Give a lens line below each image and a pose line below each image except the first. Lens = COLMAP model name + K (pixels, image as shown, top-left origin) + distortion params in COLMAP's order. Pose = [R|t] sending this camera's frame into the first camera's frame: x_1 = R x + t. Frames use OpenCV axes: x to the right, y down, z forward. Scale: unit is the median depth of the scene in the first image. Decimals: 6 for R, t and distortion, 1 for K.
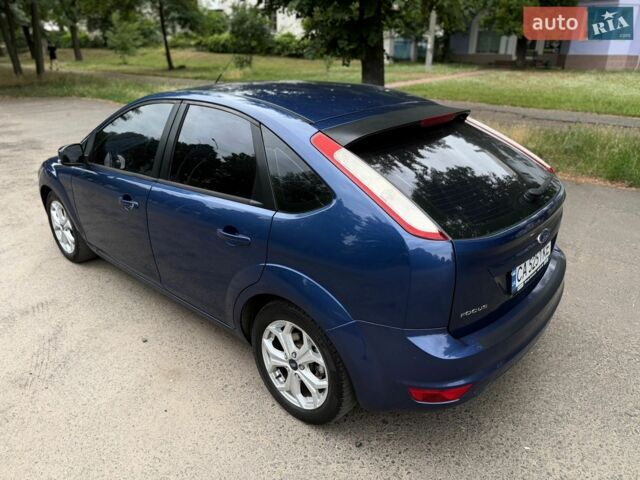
lens RADIAL K [[436.0, 0, 319.6], [0, 436.0, 252.5], [0, 0, 1]] dist [0.003889, -0.008791]
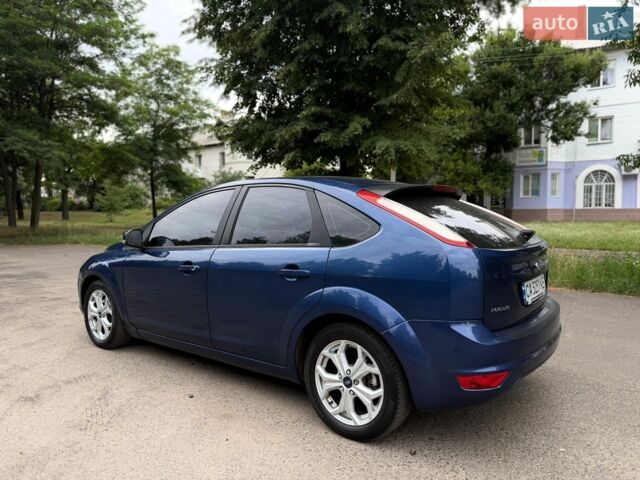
lens RADIAL K [[436.0, 0, 319.6], [0, 436.0, 252.5], [0, 0, 1]] dist [0.003889, -0.008791]
pose [[0.997847, -0.016395, 0.063506, -0.186134], [0.036563, 0.942892, -0.331085, 0.290592], [-0.054451, 0.332694, 0.941462, -0.165936]]
